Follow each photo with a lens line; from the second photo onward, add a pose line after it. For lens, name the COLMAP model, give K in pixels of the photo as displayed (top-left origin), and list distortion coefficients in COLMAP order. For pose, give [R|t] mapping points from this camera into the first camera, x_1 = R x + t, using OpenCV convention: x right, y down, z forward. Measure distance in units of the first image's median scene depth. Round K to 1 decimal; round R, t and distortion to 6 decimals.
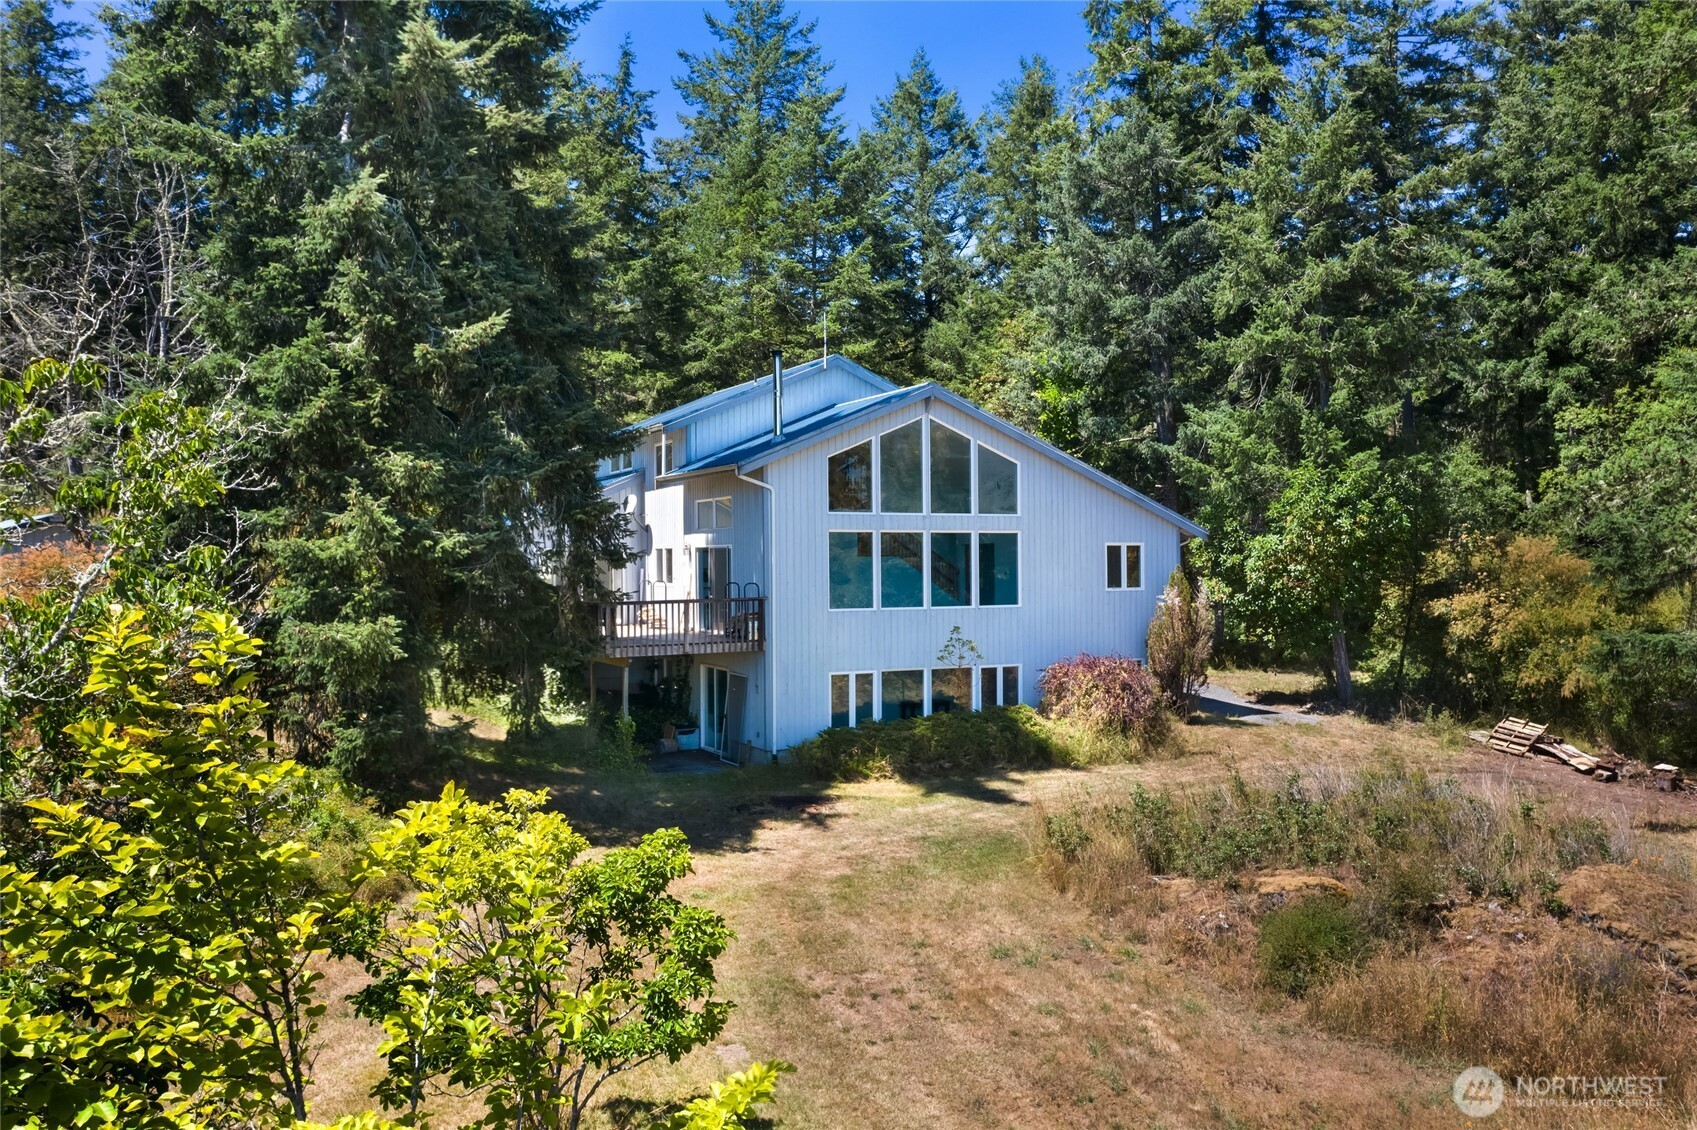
lens RADIAL K [[1357.5, 0, 849.6], [0, 1357.5, 564.6], [0, 0, 1]] dist [-0.009761, 0.003196]
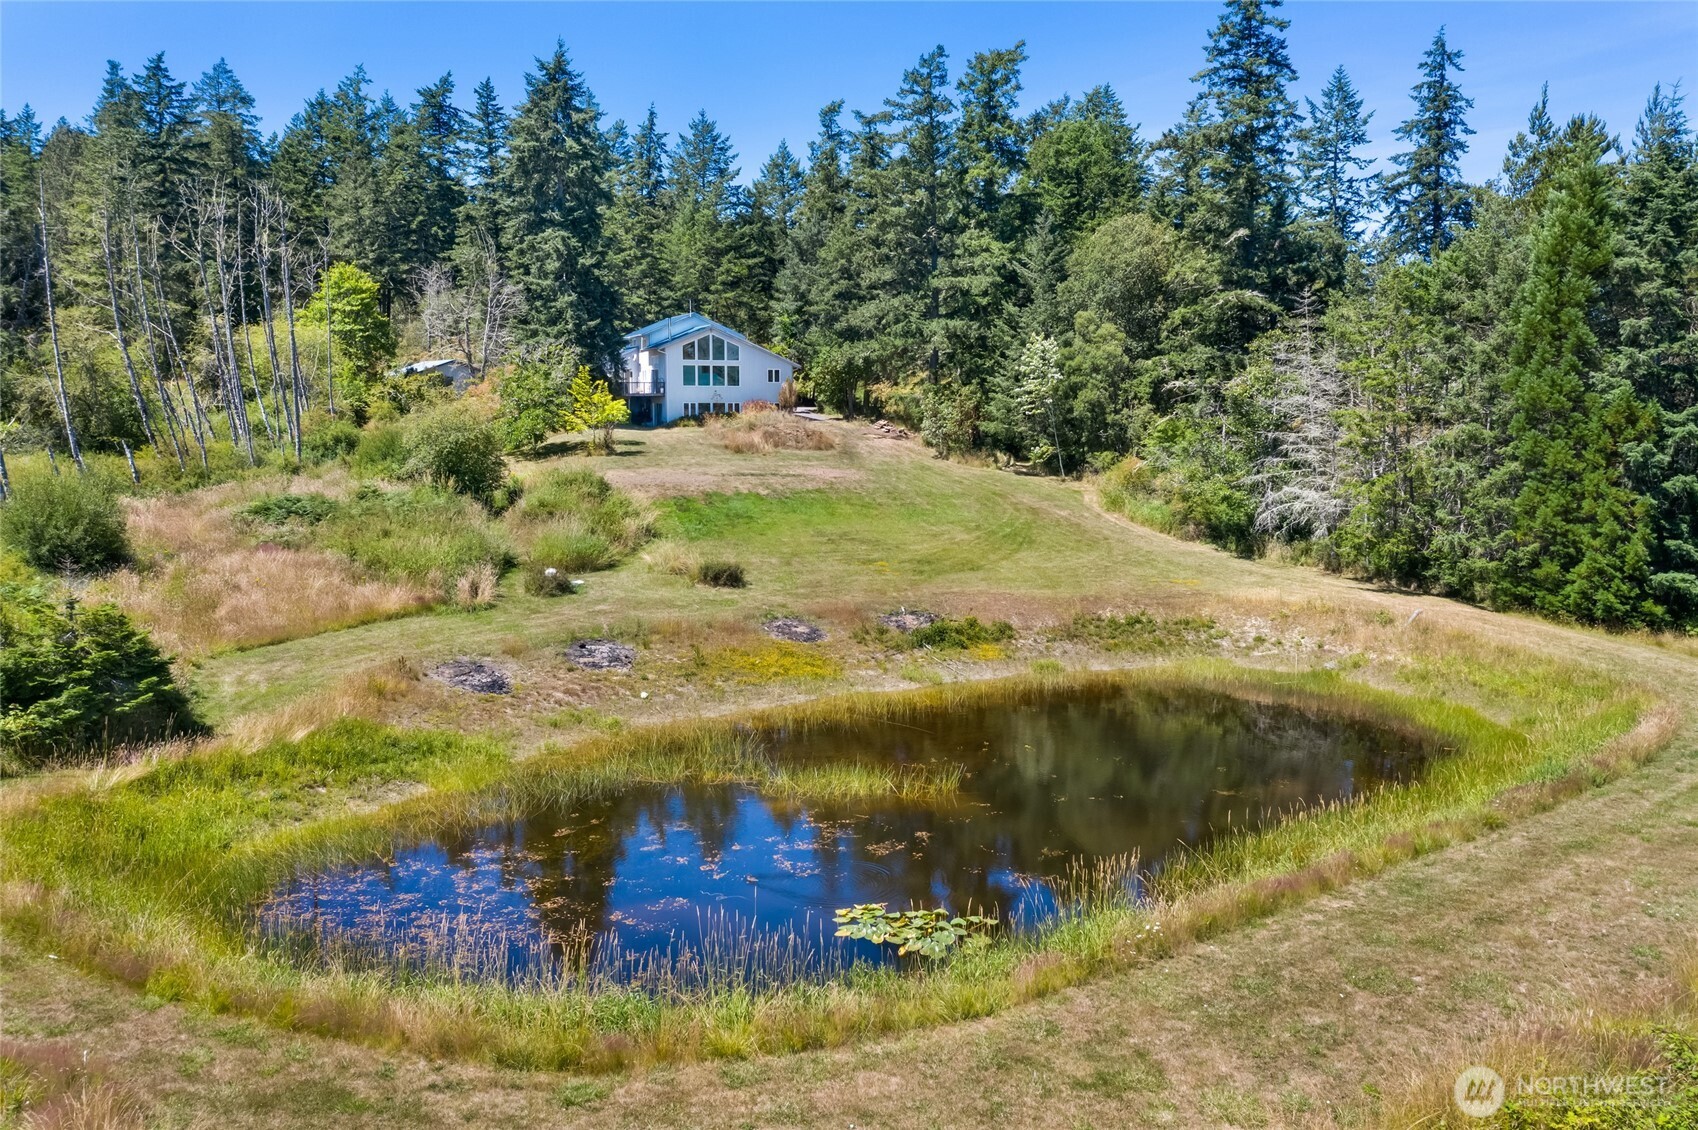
lens RADIAL K [[1358.3, 0, 853.5], [0, 1358.3, 566.0], [0, 0, 1]] dist [-0.009761, 0.003196]
pose [[0.998656, 0.013368, -0.050083, 0.629564], [-0.007508, 0.993289, 0.115415, 0.088176], [0.051289, -0.114884, 0.992054, -2.683862]]
